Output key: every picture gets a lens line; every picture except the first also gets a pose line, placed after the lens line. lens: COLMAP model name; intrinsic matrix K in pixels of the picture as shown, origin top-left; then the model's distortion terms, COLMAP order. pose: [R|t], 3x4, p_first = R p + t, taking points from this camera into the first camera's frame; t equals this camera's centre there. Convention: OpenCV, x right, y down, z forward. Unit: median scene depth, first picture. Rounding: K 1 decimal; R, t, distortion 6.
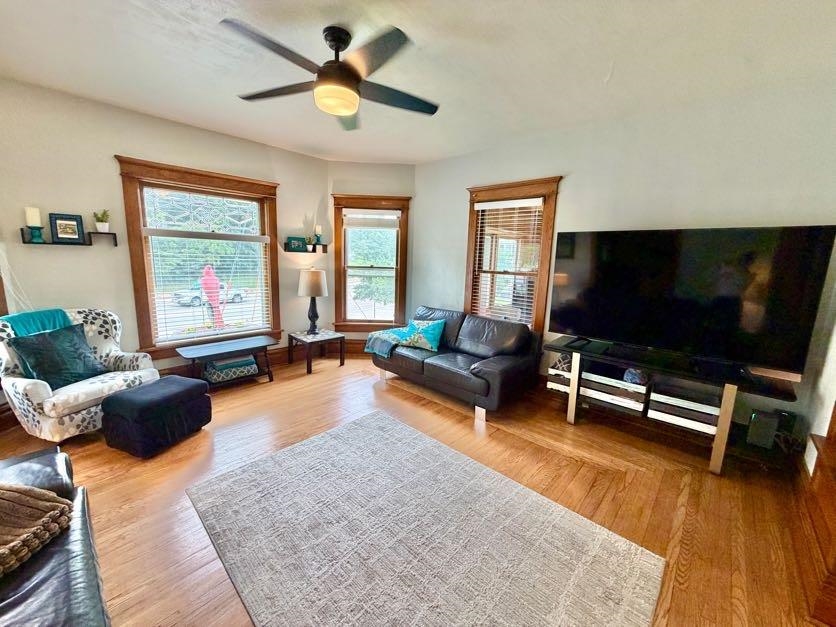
lens RADIAL K [[333.0, 0, 415.7], [0, 333.0, 313.7], [0, 0, 1]] dist [-0.001934, -0.000148]
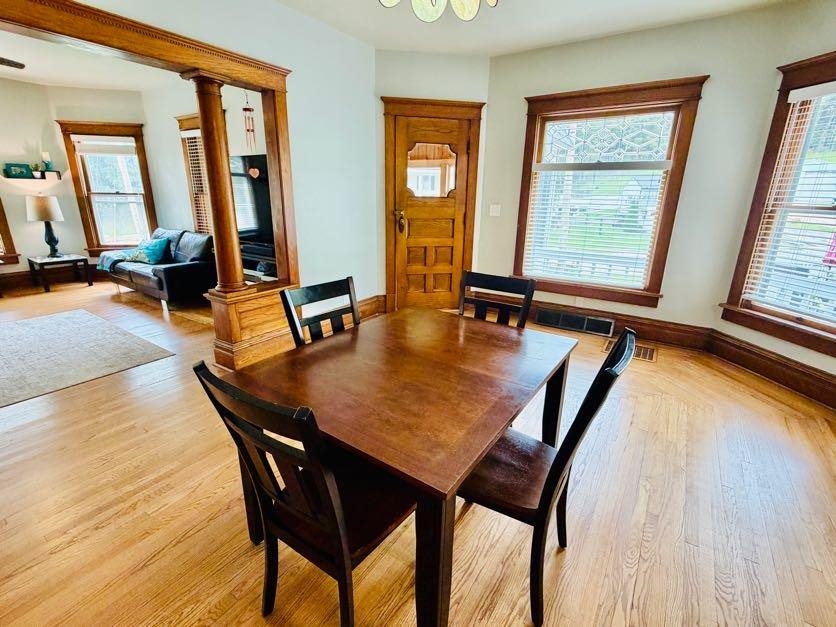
lens RADIAL K [[407.3, 0, 422.1], [0, 407.3, 314.9], [0, 0, 1]] dist [-0.000835, 0.003564]
pose [[0.988633, -0.060124, 0.137807, 0.790257], [0.042166, 0.990654, 0.129716, 0.145111], [-0.144318, -0.122430, 0.981928, -0.572146]]
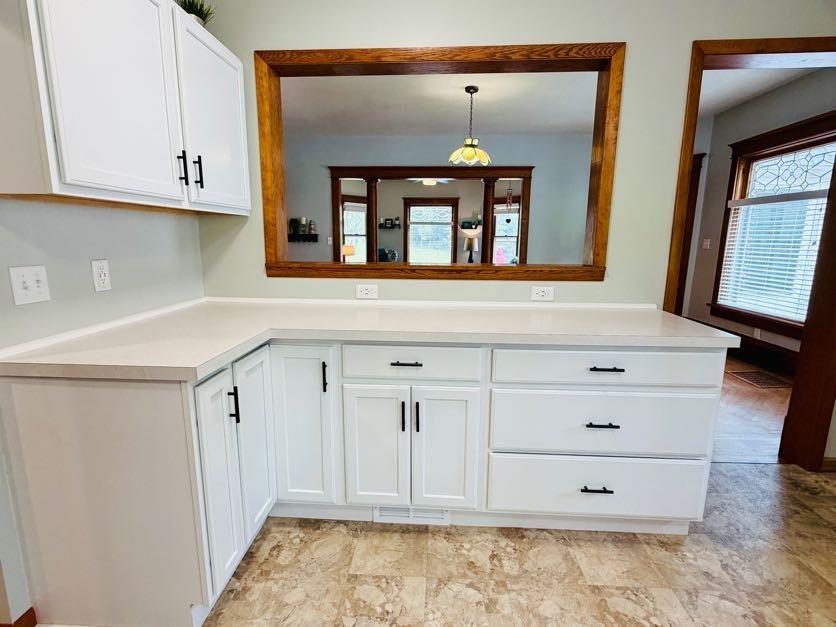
lens RADIAL K [[407.3, 0, 416.9], [0, 407.3, 317.1], [0, 0, 1]] dist [-0.000835, 0.003564]
pose [[0.634589, 0.121402, -0.763255, 1.607934], [-0.118228, 0.991210, 0.059362, 0.268758], [0.763753, 0.052568, 0.643364, -0.911487]]
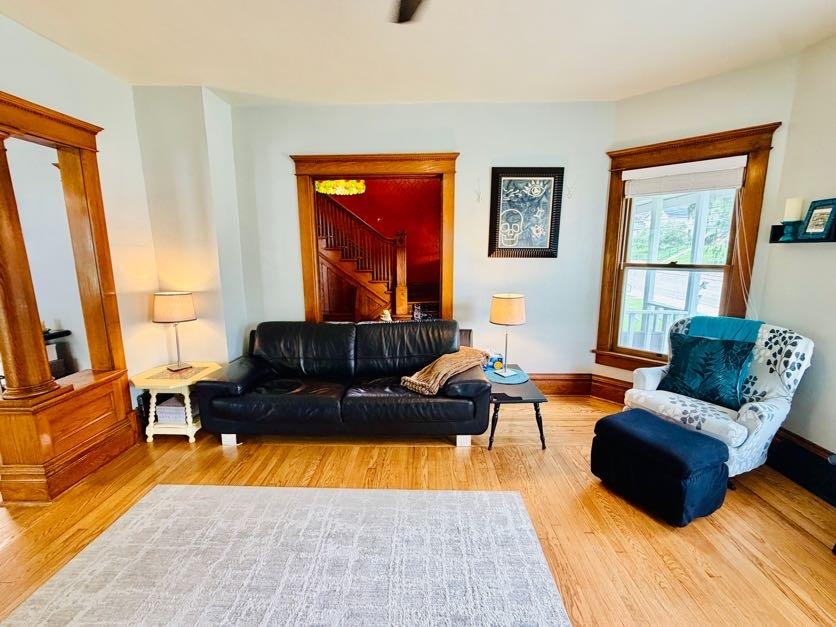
lens RADIAL K [[366.9, 0, 417.7], [0, 366.9, 314.1], [0, 0, 1]] dist [-0.000587, 0.000098]
pose [[-0.744618, 0.089093, -0.661518, 0.107201], [-0.131267, 0.952154, 0.275993, -0.123346], [0.654456, 0.292345, -0.697296, 0.775021]]
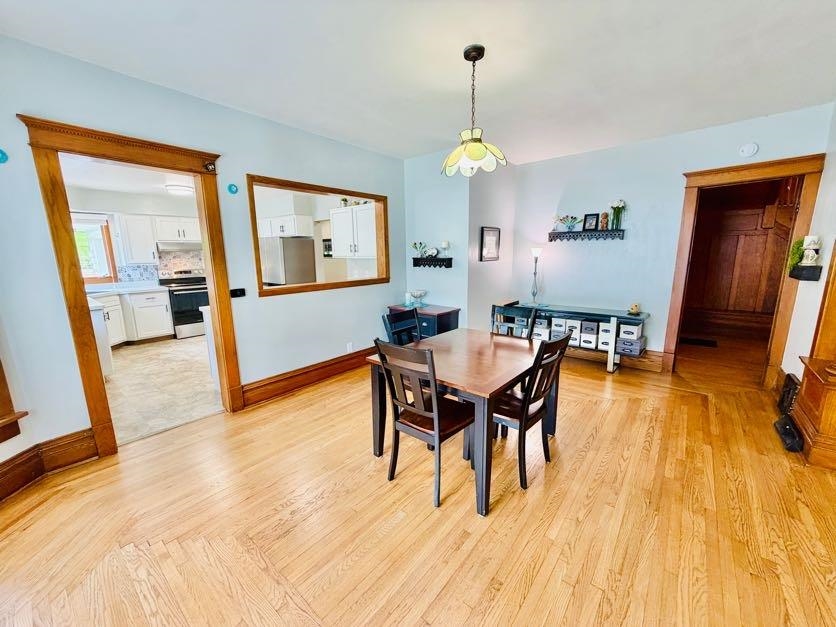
lens RADIAL K [[333.0, 0, 414.9], [0, 333.0, 313.2], [0, 0, 1]] dist [-0.001934, -0.000148]
pose [[-0.998328, -0.008502, -0.057169, 0.964773], [-0.027893, 0.937183, 0.347722, -0.043472], [0.050621, 0.348736, -0.935853, 0.466047]]
